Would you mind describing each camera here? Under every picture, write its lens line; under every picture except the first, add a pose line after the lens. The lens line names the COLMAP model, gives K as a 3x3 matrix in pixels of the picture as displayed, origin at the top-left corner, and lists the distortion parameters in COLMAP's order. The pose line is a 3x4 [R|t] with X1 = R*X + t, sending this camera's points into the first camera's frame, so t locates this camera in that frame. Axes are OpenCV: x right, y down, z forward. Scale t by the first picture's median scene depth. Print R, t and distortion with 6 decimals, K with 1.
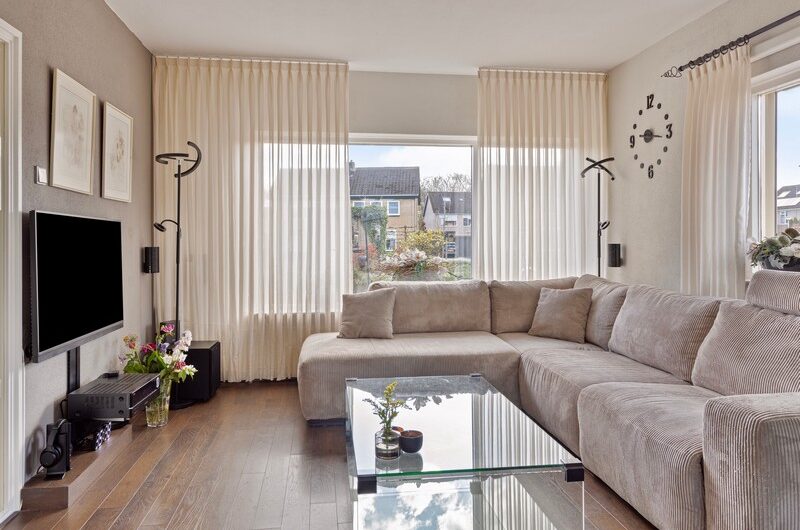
lens RADIAL K [[575.9, 0, 400.6], [0, 575.9, 239.9], [0, 0, 1]] dist [0.000419, -0.002877]
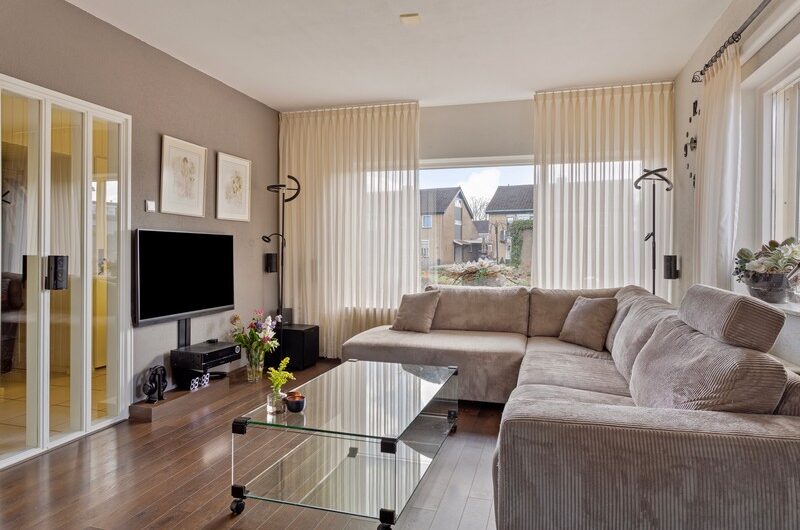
lens RADIAL K [[509.9, 0, 399.0], [0, 509.9, 250.7], [0, 0, 1]] dist [-0.004582, 0.000985]
pose [[0.911300, 0.008351, -0.411659, 0.340173], [-0.007343, 0.999965, 0.004030, -0.001355], [0.411678, -0.000650, 0.911329, 0.020054]]
